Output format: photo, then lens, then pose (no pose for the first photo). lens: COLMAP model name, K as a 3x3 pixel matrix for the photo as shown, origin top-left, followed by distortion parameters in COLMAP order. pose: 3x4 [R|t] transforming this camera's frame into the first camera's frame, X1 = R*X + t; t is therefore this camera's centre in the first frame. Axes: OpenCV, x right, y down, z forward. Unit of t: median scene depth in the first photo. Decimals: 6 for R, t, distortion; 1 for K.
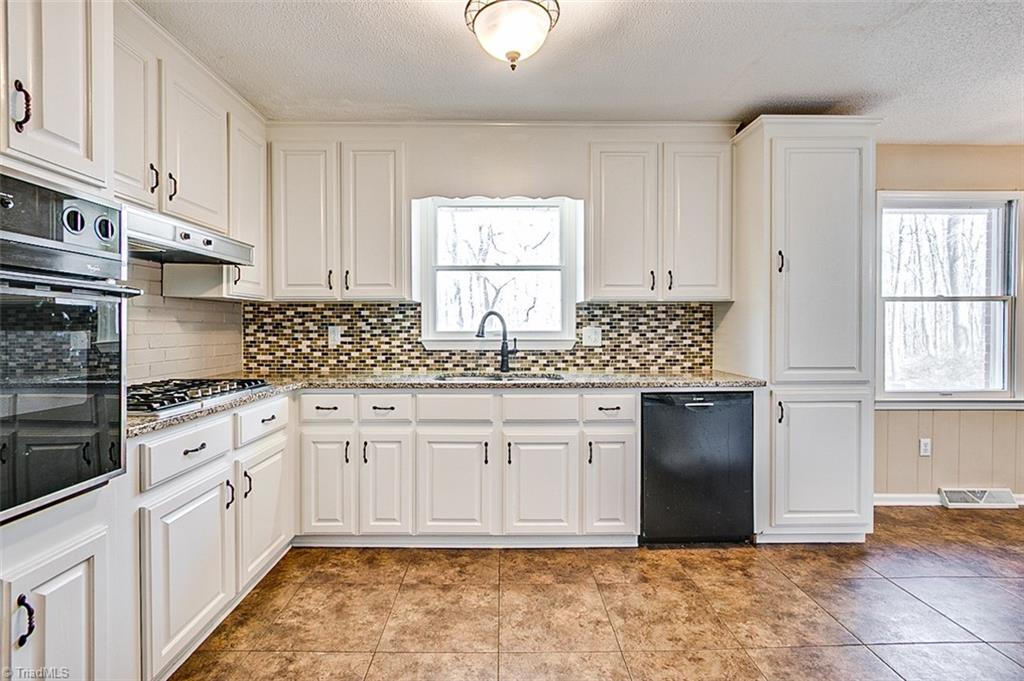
lens RADIAL K [[485.5, 0, 507.2], [0, 485.5, 331.6], [0, 0, 1]] dist [0.002902, 0.002421]
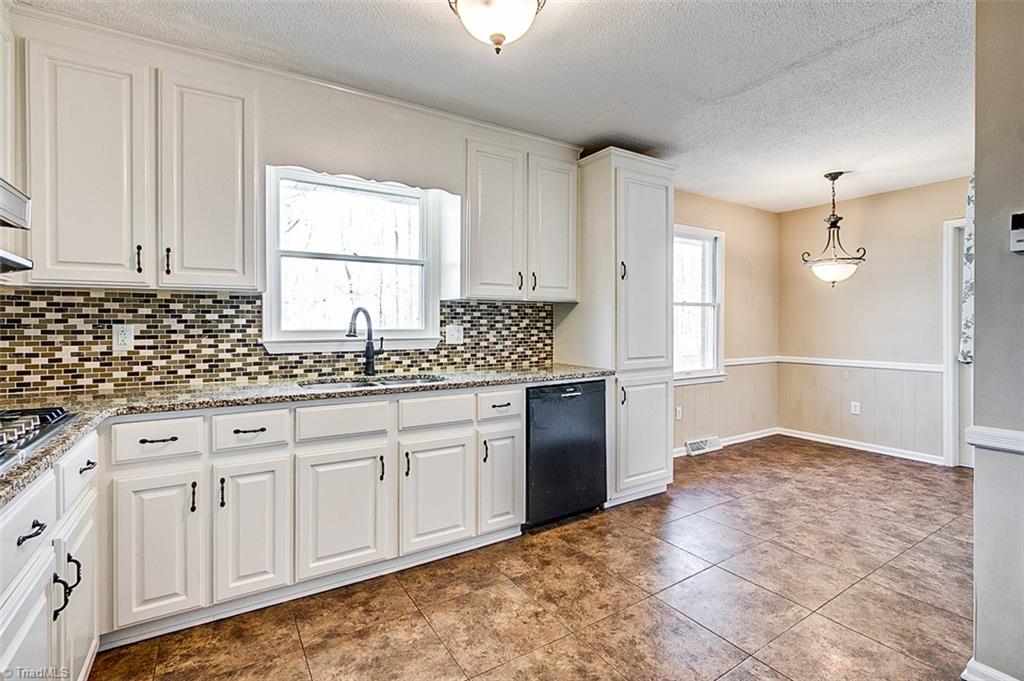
lens RADIAL K [[485.5, 0, 513.2], [0, 485.5, 326.5], [0, 0, 1]] dist [0.002902, 0.002421]
pose [[0.847831, -0.003151, 0.530258, -0.278276], [0.006369, 0.999971, -0.004242, -0.001484], [-0.530229, 0.006973, 0.847826, 0.110457]]
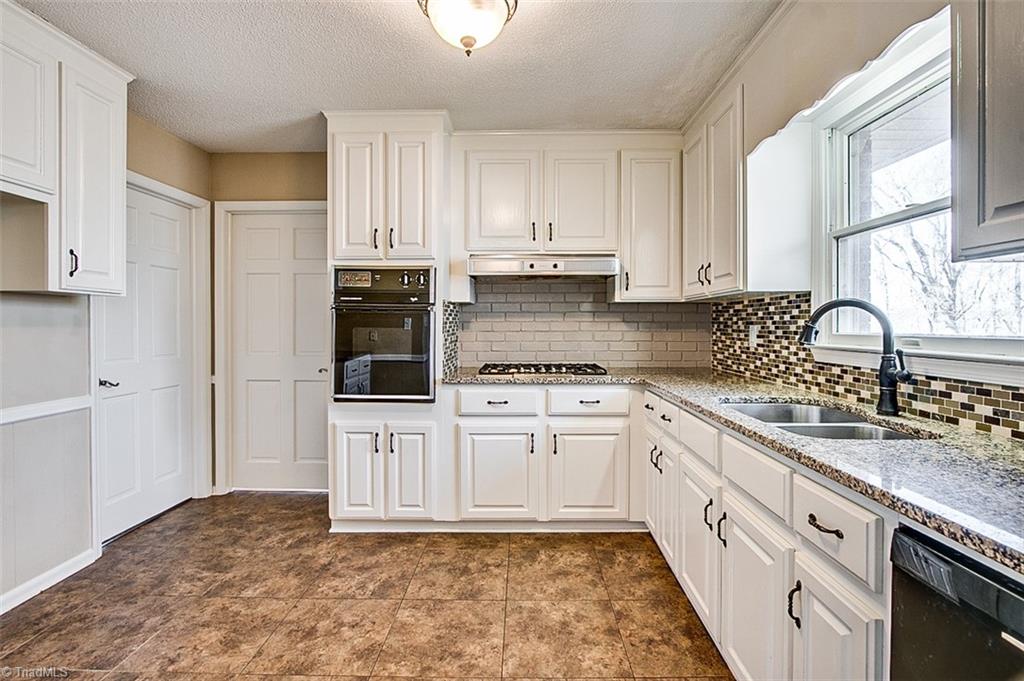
lens RADIAL K [[485.5, 0, 509.5], [0, 485.5, 332.2], [0, 0, 1]] dist [0.002902, 0.002421]
pose [[-0.047938, 0.016498, -0.998714, 0.578580], [-0.009279, 0.999813, 0.016961, -0.010461], [0.998807, 0.010080, -0.047776, 0.677742]]
